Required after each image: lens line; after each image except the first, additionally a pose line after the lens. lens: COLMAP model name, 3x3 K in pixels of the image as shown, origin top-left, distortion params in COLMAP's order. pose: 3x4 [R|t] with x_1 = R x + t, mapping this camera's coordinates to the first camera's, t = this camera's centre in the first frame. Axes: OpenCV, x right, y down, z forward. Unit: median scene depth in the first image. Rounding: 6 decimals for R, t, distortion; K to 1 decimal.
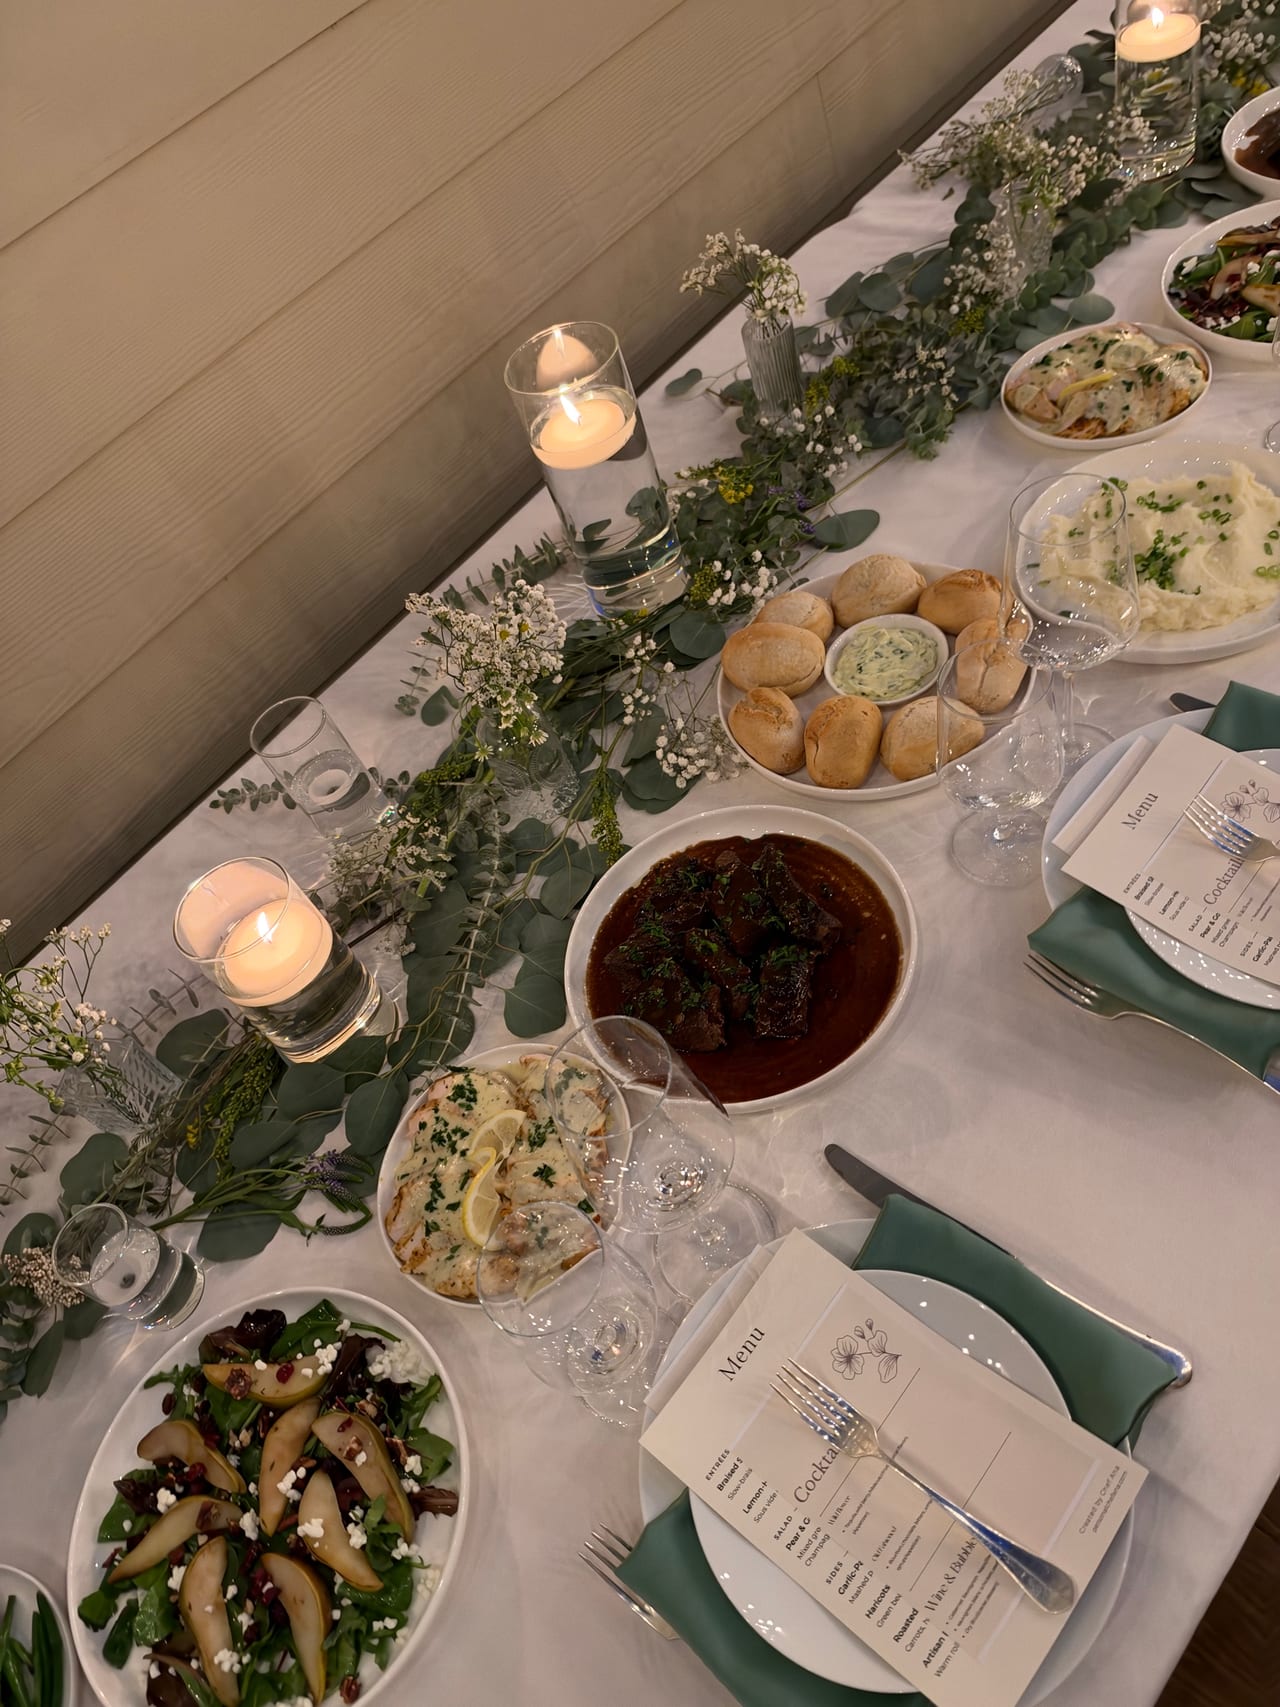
lens RADIAL K [[1310.5, 0, 634.6], [0, 1310.5, 879.3], [0, 0, 1]] dist [-0.021053, 0.003613]
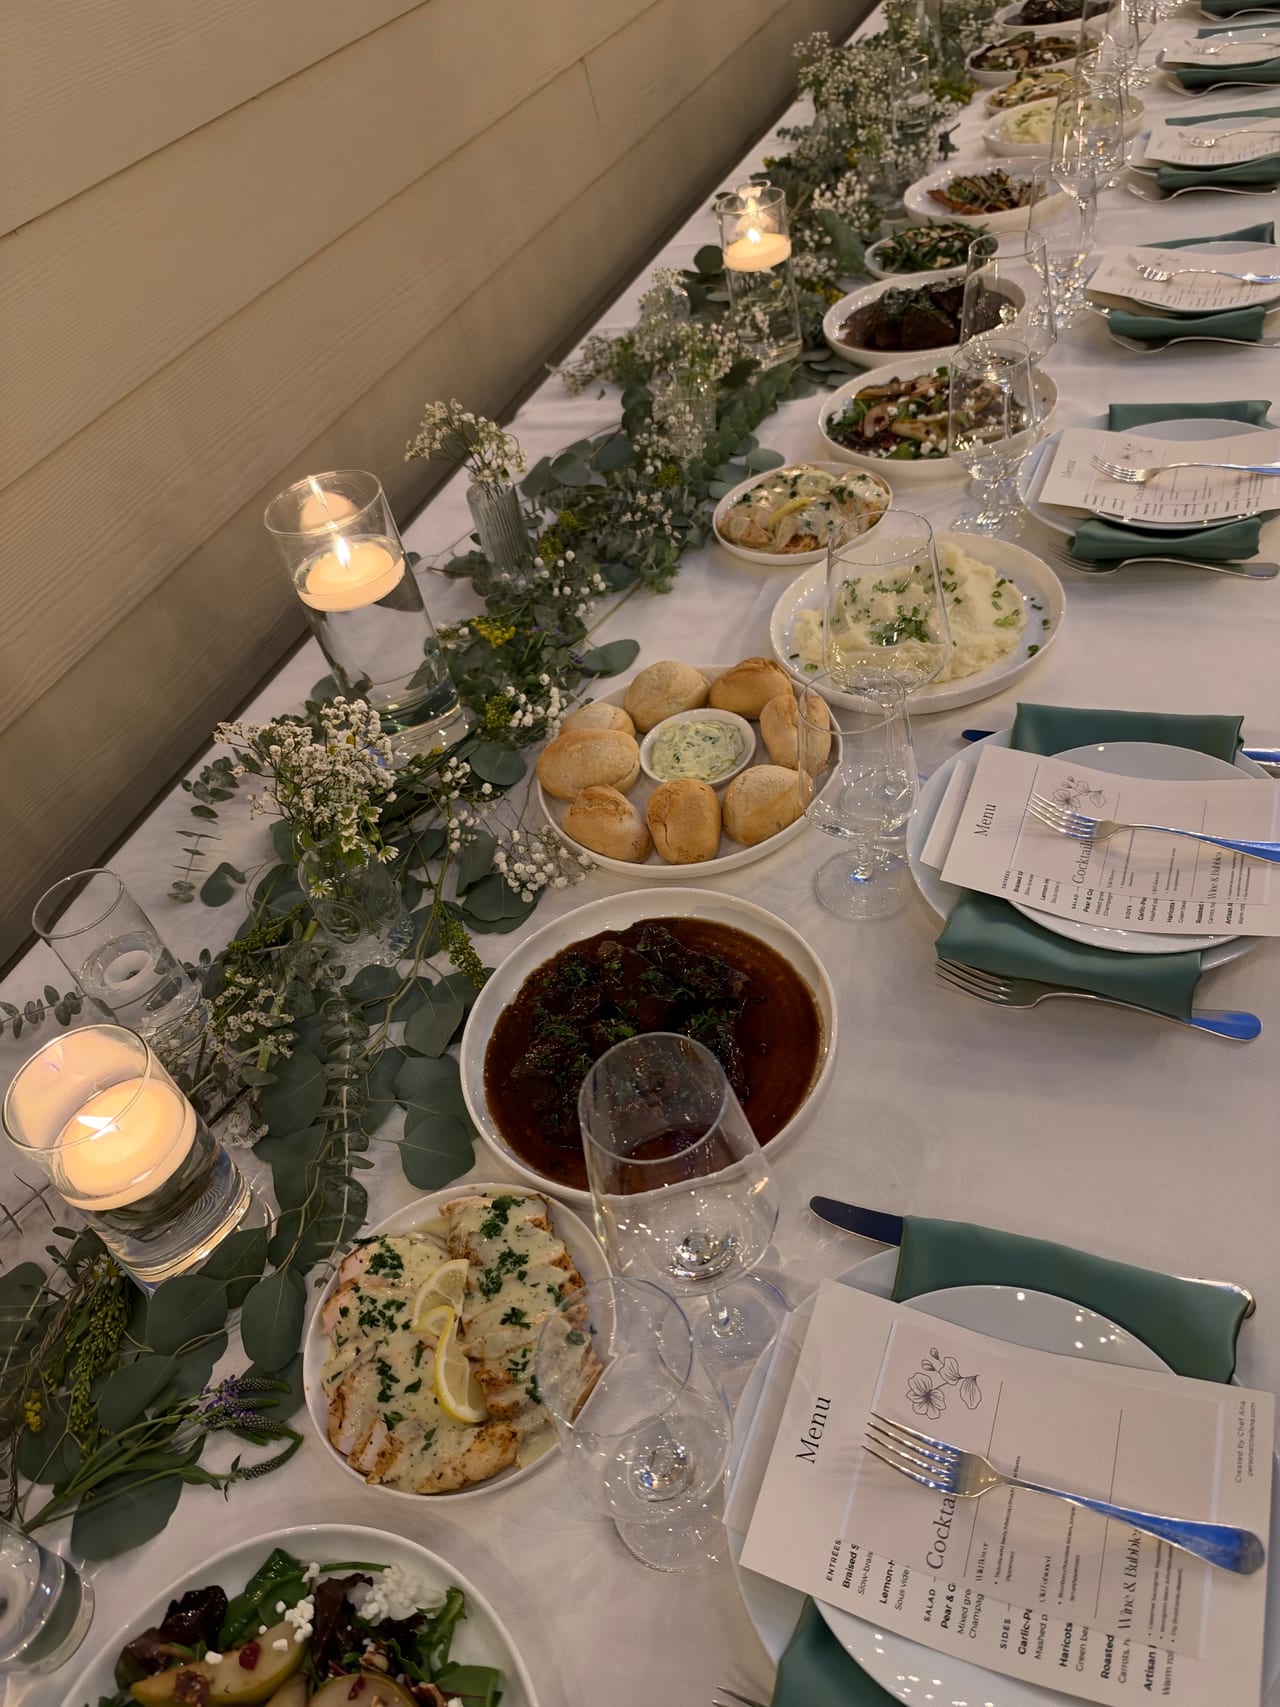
lens RADIAL K [[1301.6, 0, 648.4], [0, 1301.6, 849.8], [0, 0, 1]] dist [0.065016, -0.180282]
pose [[0.938932, -0.152648, 0.308393, -0.160420], [0.222592, 0.952890, -0.206042, 0.102945], [-0.262413, 0.262105, 0.928677, 0.079306]]
